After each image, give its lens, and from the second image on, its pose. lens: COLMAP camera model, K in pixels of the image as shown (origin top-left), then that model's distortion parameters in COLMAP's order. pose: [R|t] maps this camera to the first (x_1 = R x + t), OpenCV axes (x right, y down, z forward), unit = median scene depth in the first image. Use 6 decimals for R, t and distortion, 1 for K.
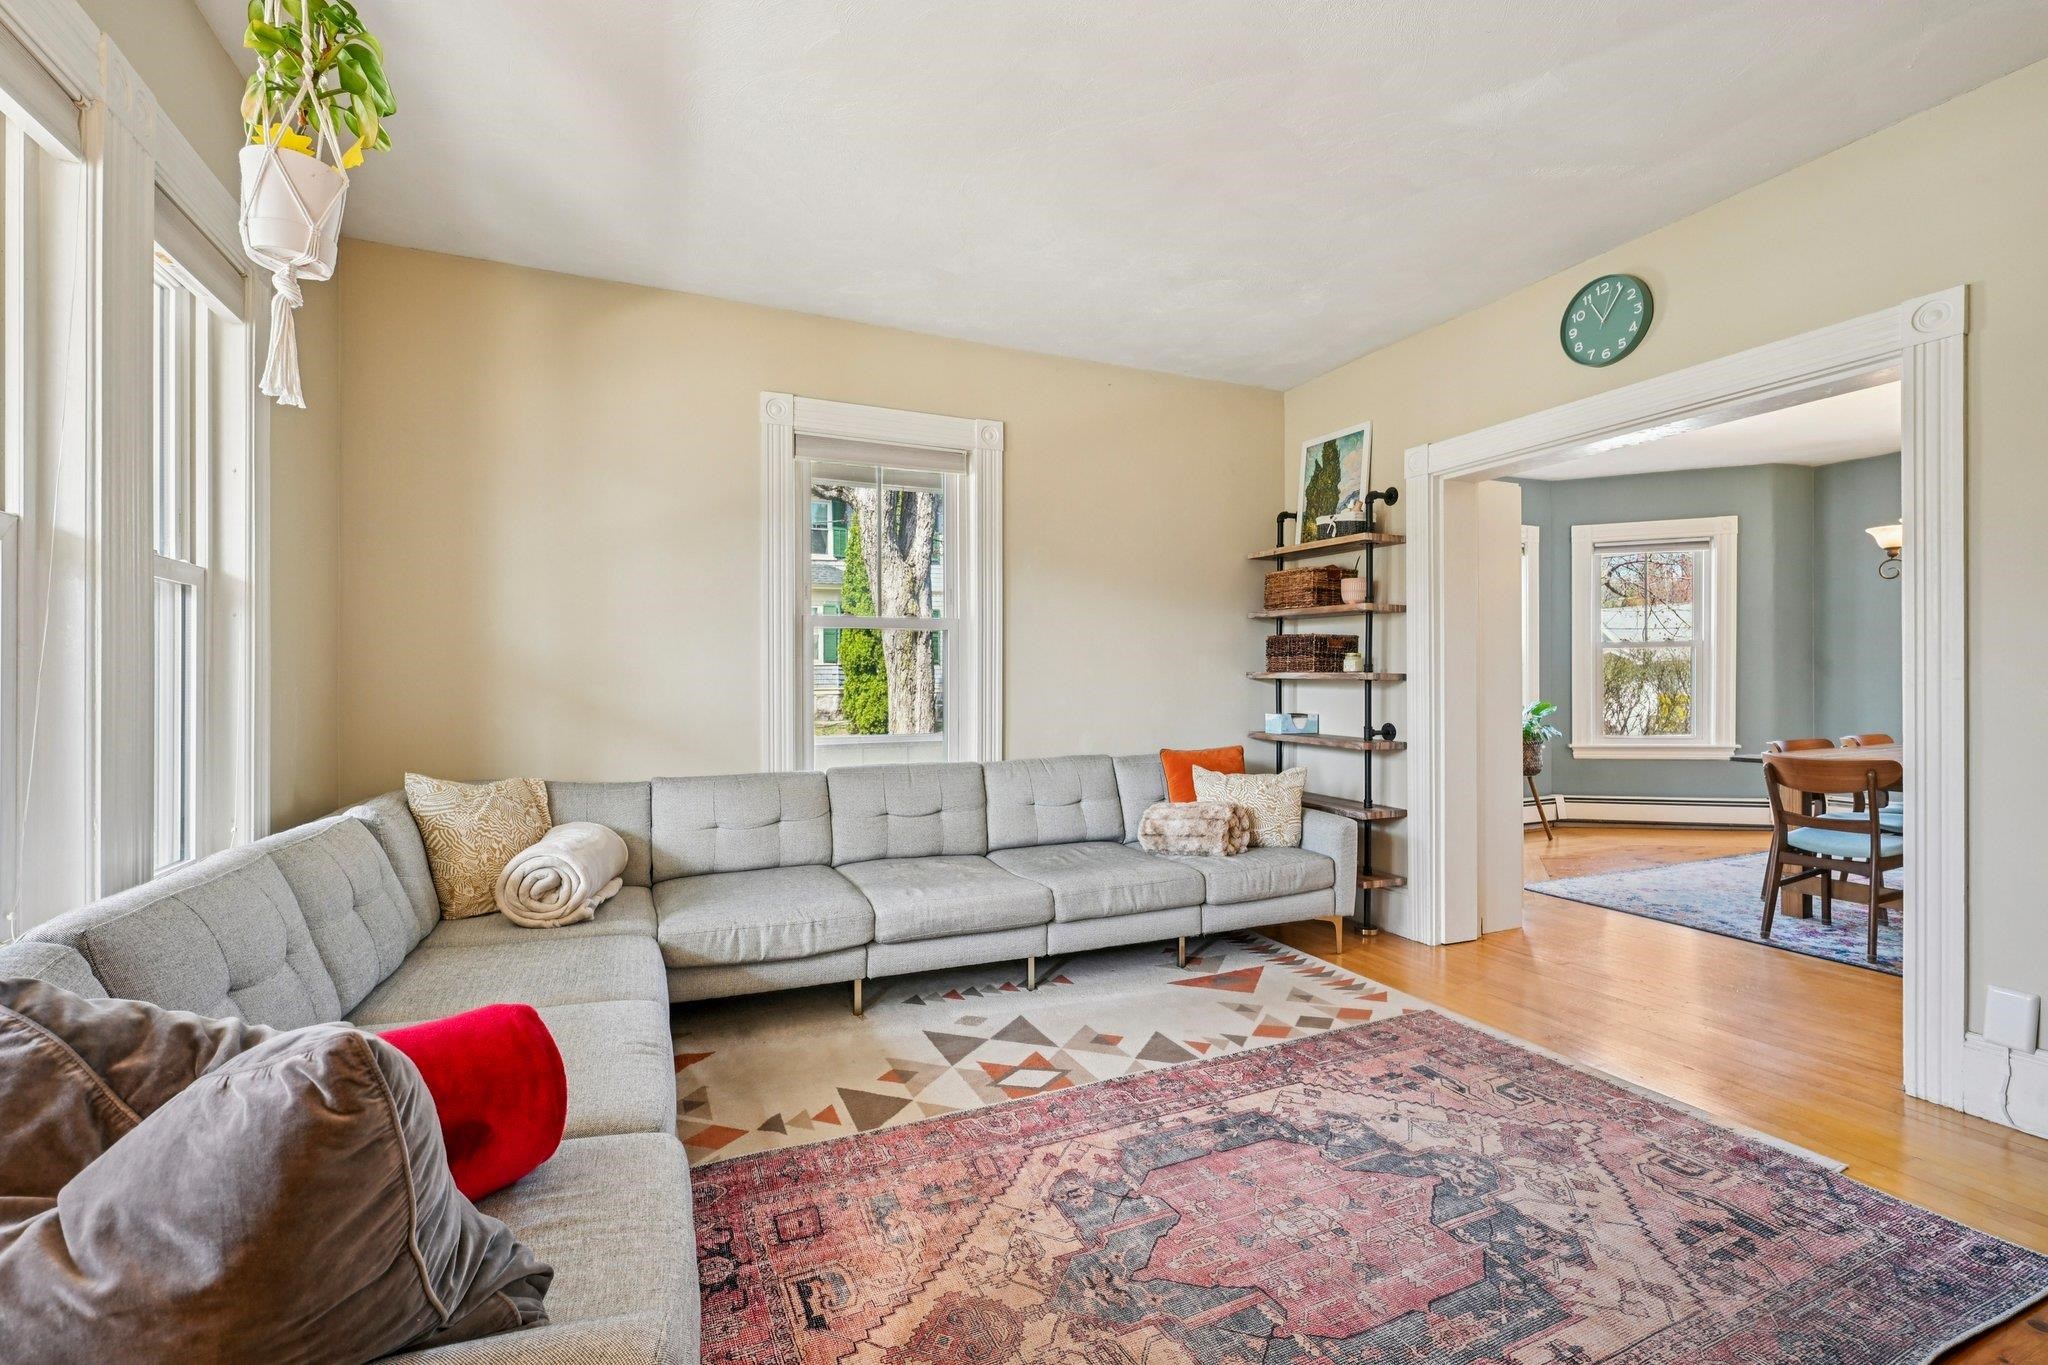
lens RADIAL K [[917.1, 0, 1026.4], [0, 917.1, 680.1], [0, 0, 1]] dist [0.003469, -0.000742]
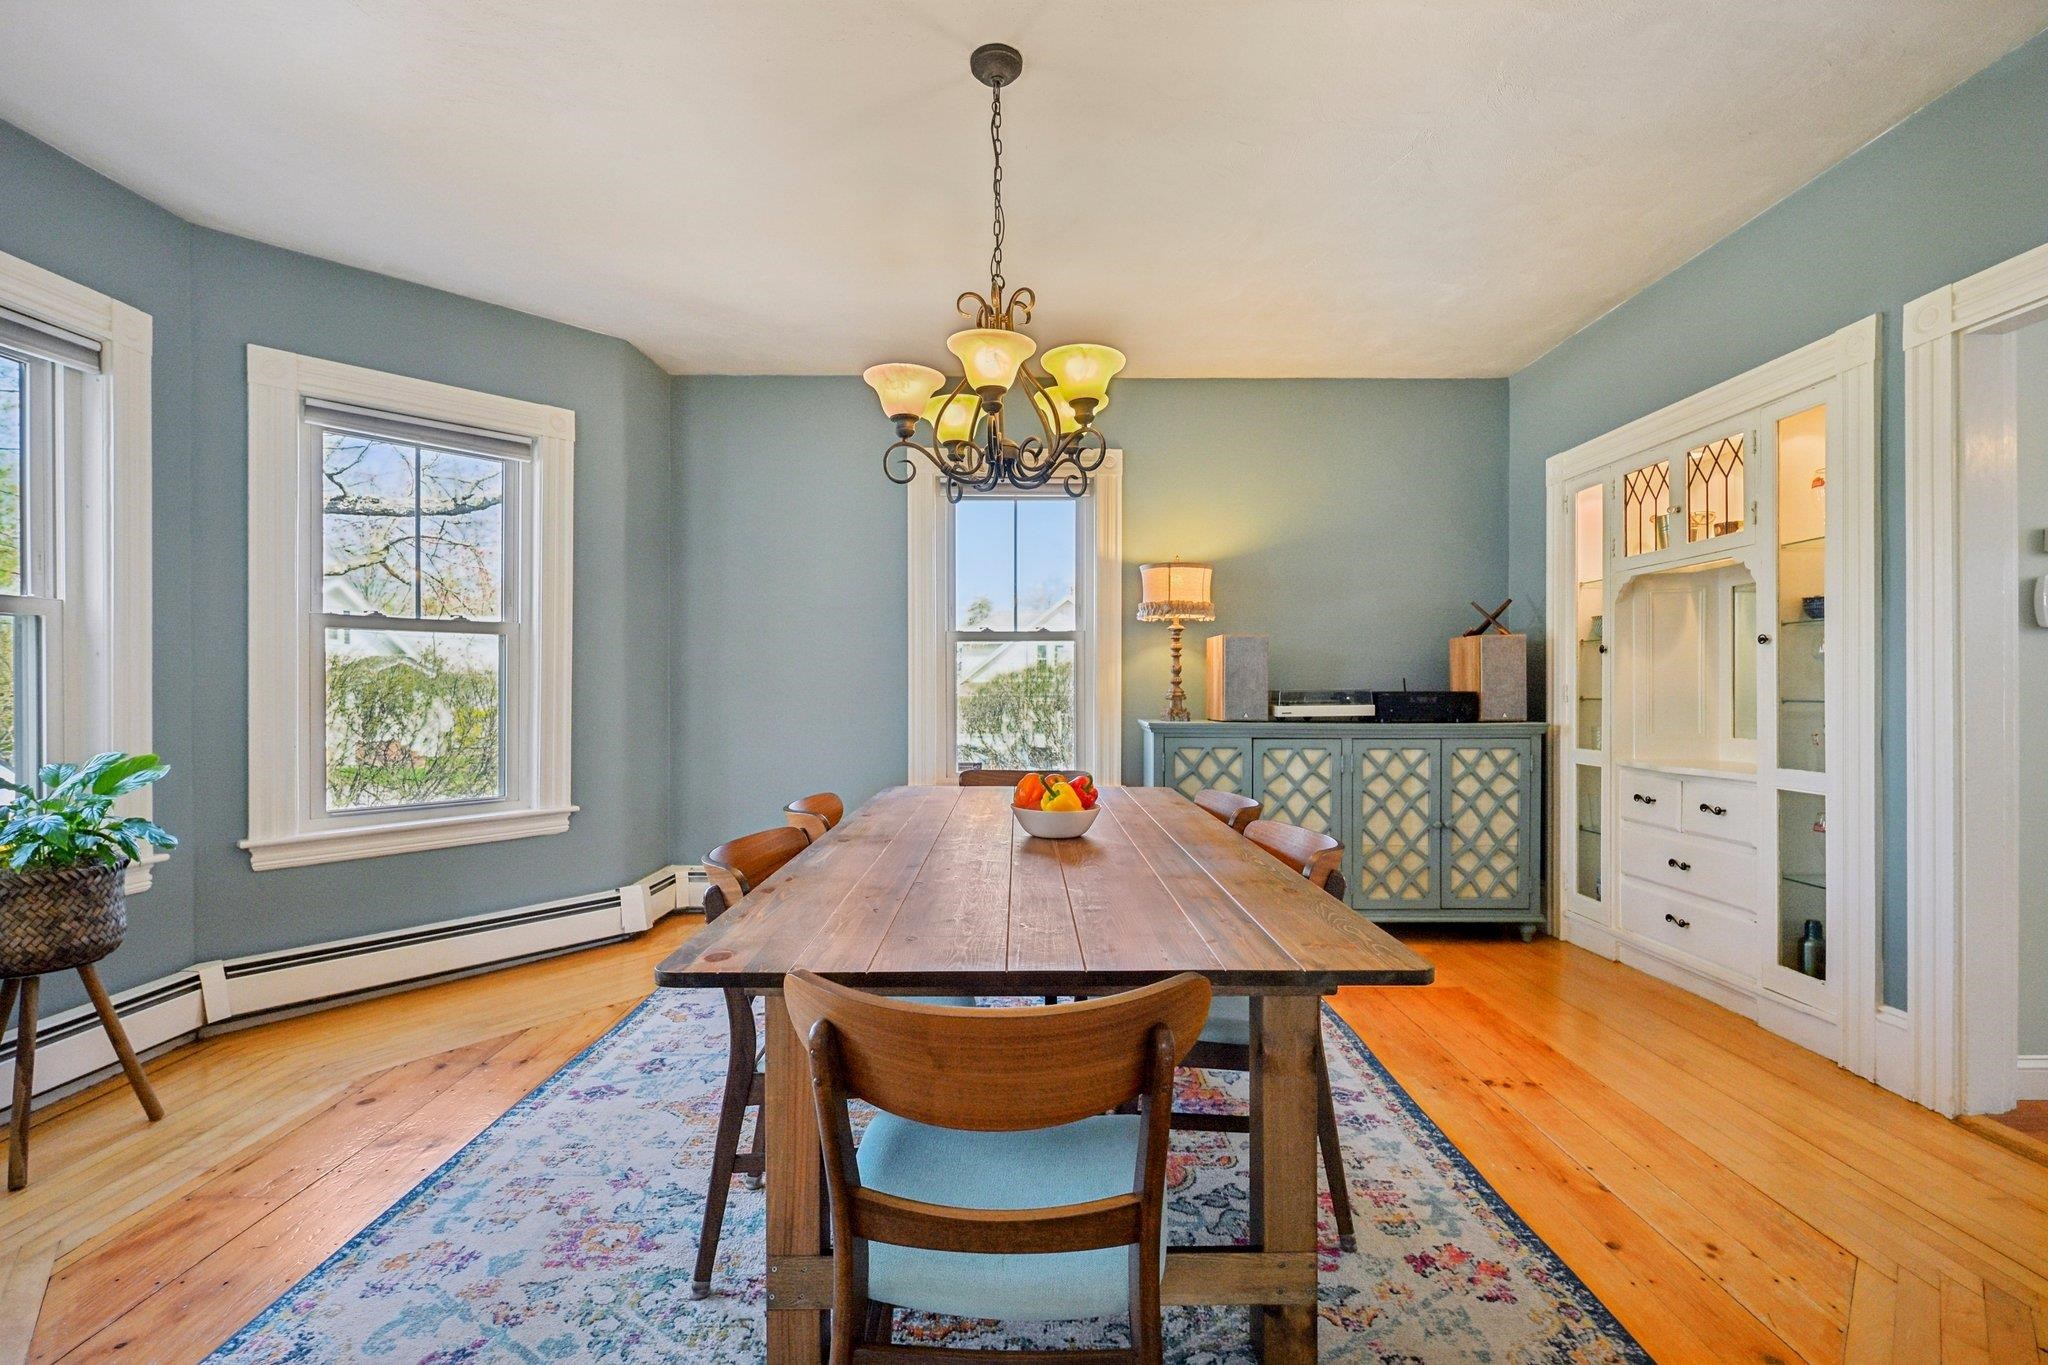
lens RADIAL K [[917.1, 0, 1023.3], [0, 917.1, 693.6], [0, 0, 1]] dist [0.003469, -0.000742]
pose [[0.402178, 0.002814, 0.915557, 1.029977], [-0.002505, 0.999995, -0.001973, -0.002020], [-0.915558, -0.001500, 0.402183, 1.460480]]
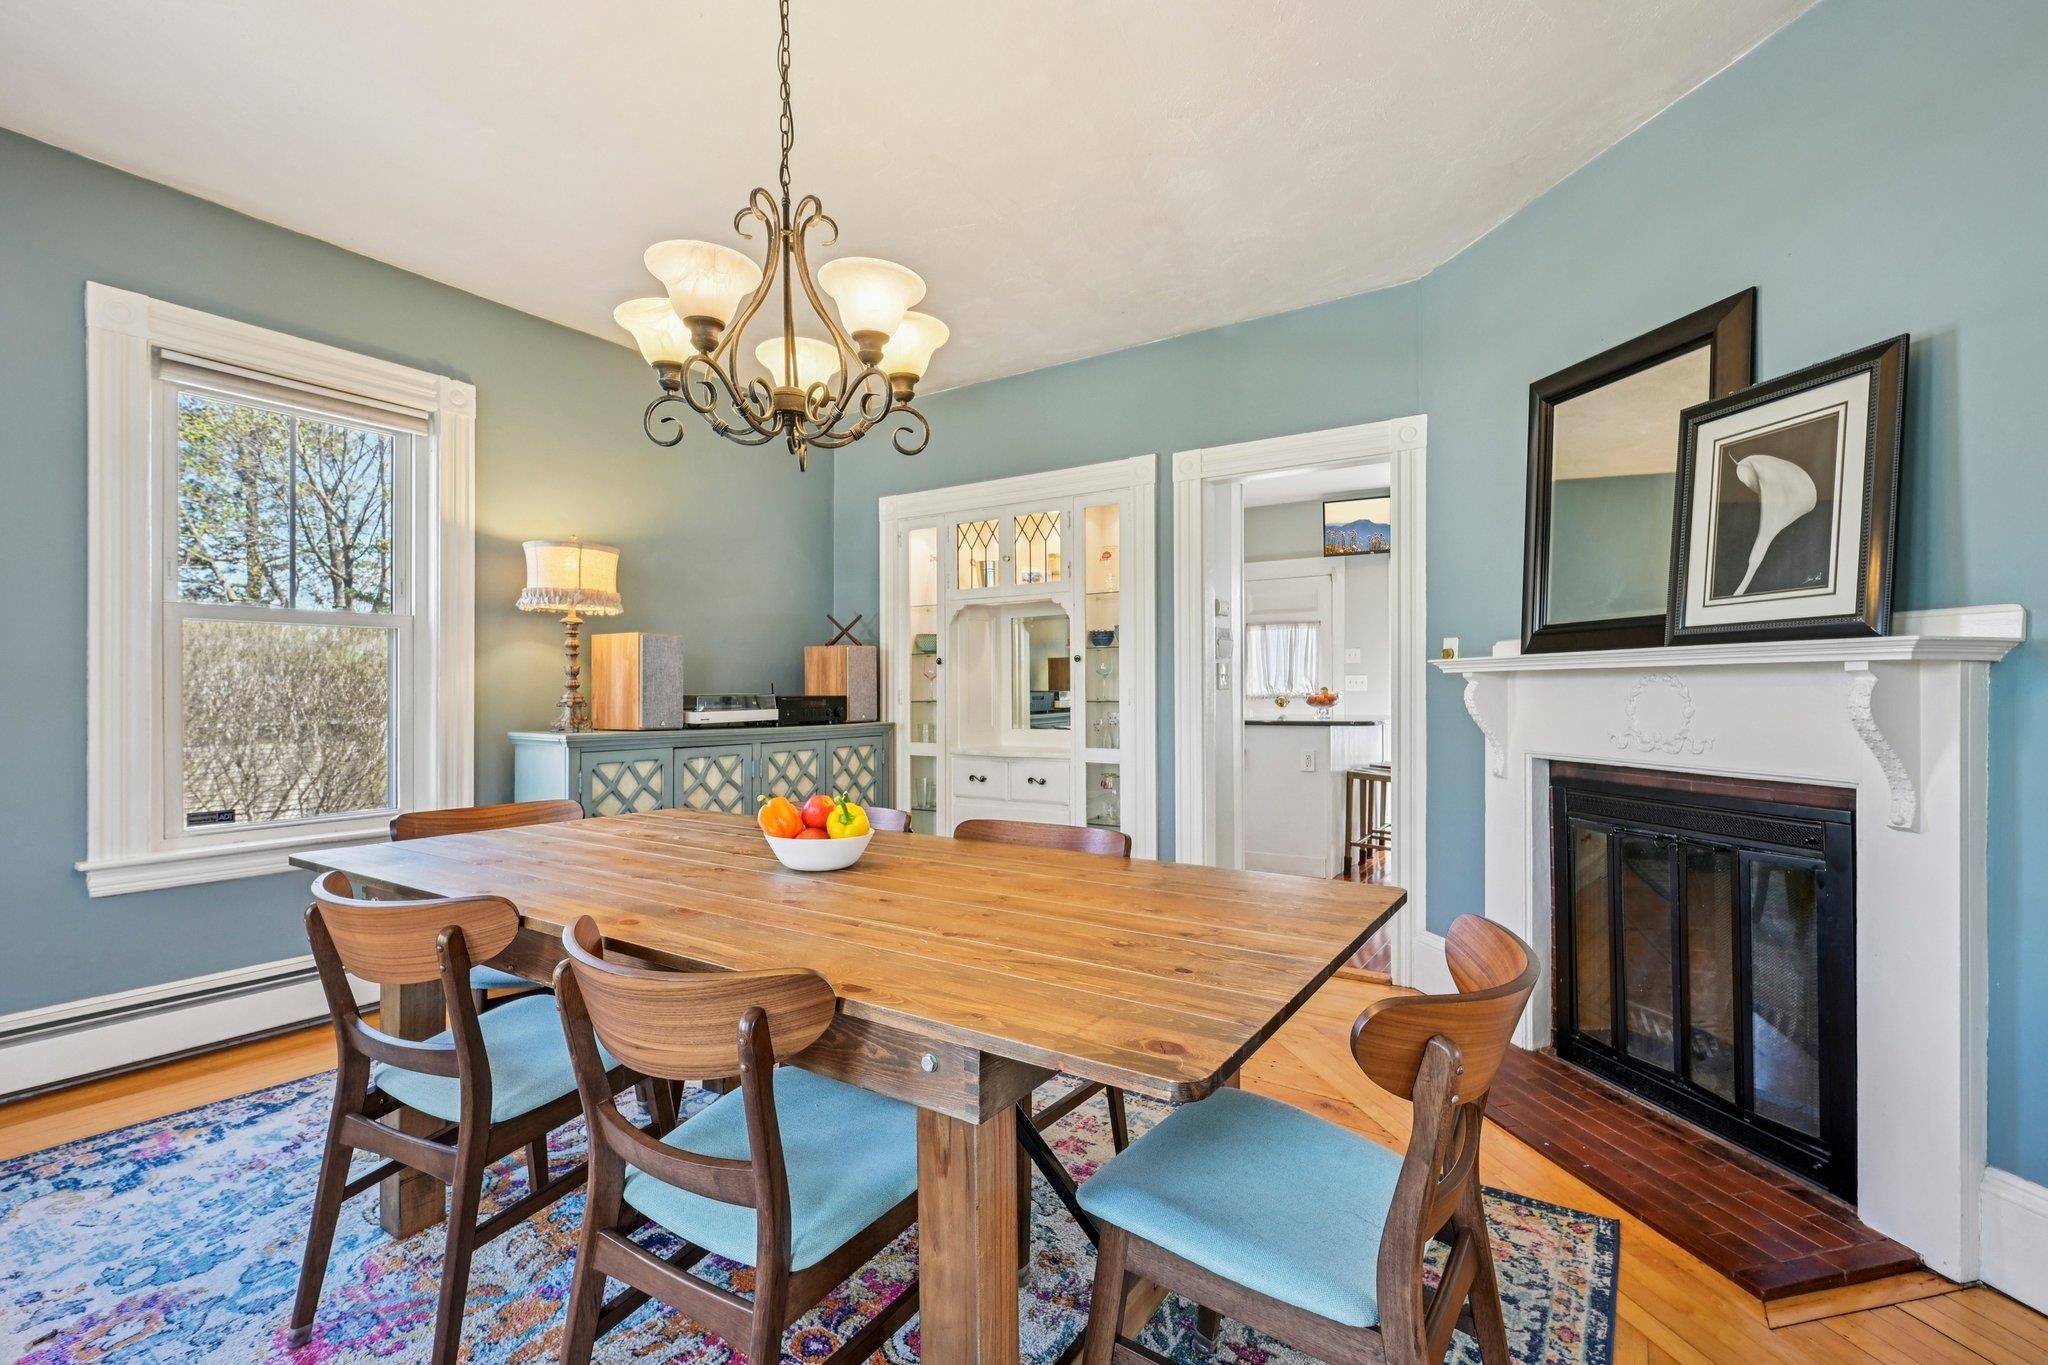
lens RADIAL K [[917.1, 0, 1017.5], [0, 917.1, 686.4], [0, 0, 1]] dist [0.003469, -0.000742]
pose [[-0.541094, 0.013189, 0.840859, 1.144150], [0.005875, 0.999912, -0.011904, -0.005973], [-0.840942, -0.001501, -0.541124, 2.120149]]
